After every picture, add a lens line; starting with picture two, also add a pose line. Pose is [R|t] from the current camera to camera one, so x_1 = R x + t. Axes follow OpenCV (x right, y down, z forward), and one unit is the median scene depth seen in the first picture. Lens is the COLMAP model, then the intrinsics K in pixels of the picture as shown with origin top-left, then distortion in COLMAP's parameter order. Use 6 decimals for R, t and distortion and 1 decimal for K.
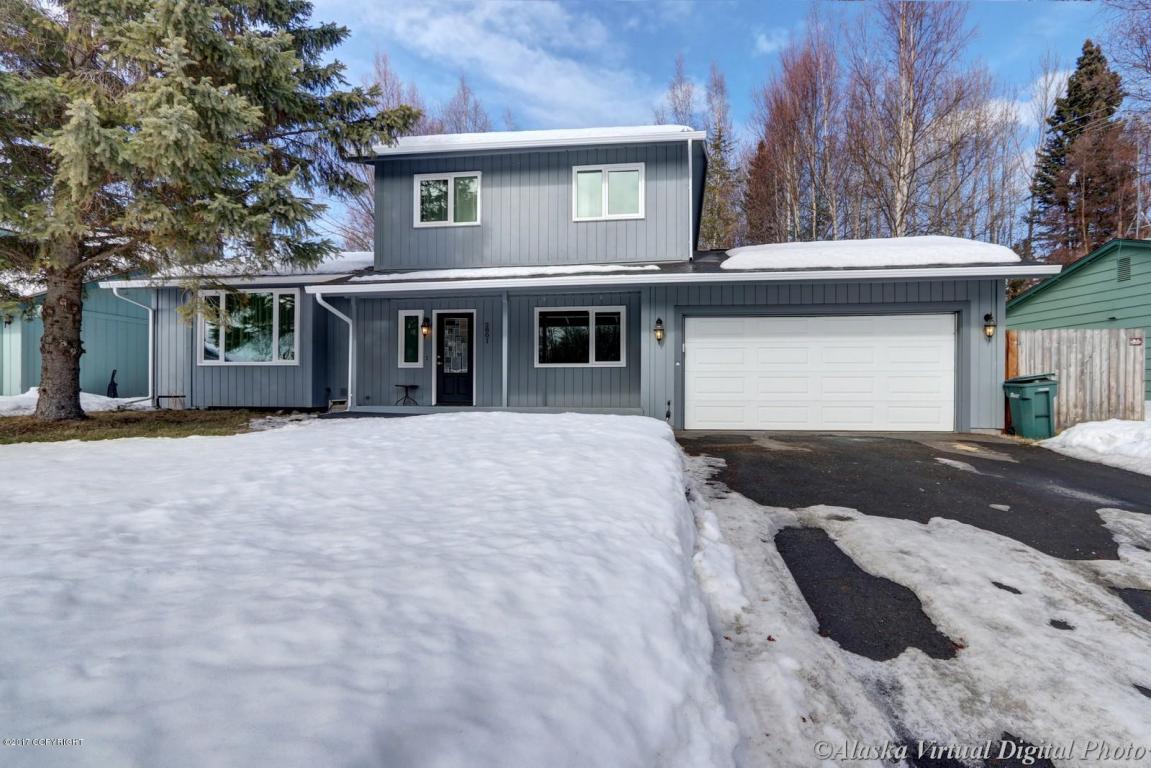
lens RADIAL K [[491.5, 0, 575.5], [0, 491.5, 384.0], [0, 0, 1]] dist [-0.010012, 0.000240]
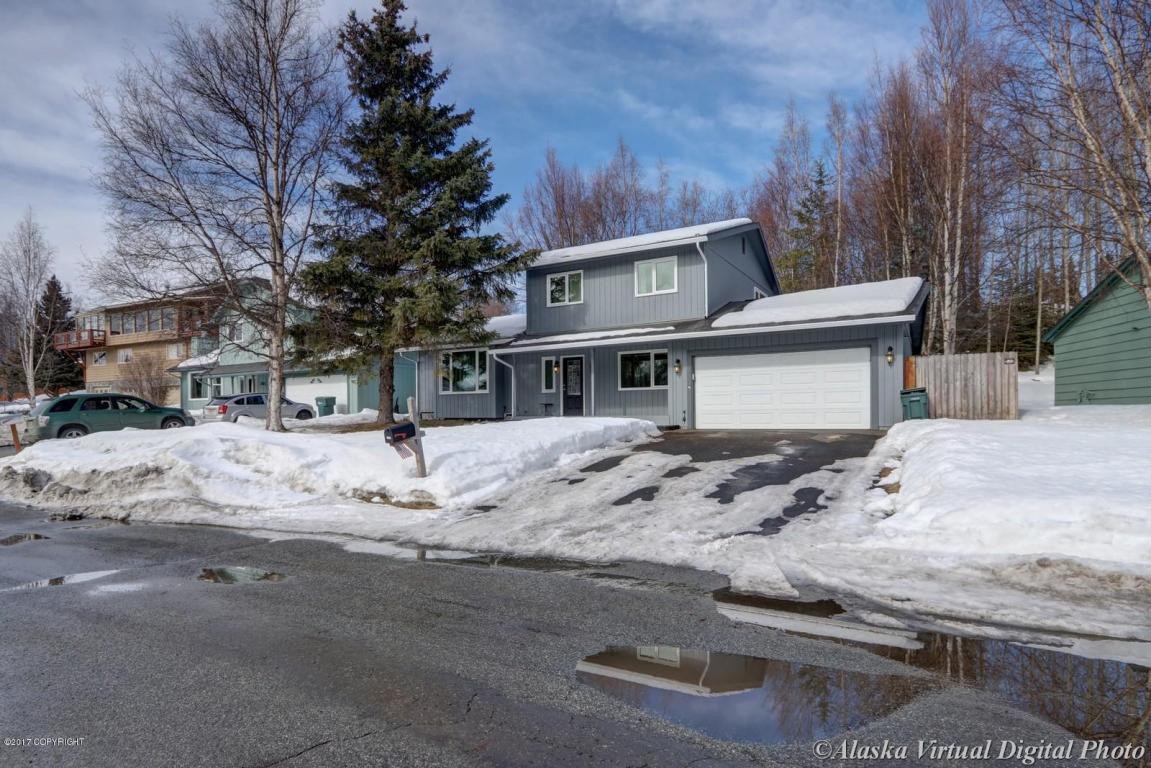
lens RADIAL K [[535.1, 0, 574.8], [0, 535.1, 371.4], [0, 0, 1]] dist [-0.016771, 0.000300]
pose [[0.918456, -0.043011, -0.393177, 0.503907], [0.023807, 0.998279, -0.053593, -0.007510], [0.394805, 0.039863, 0.917900, -0.670095]]
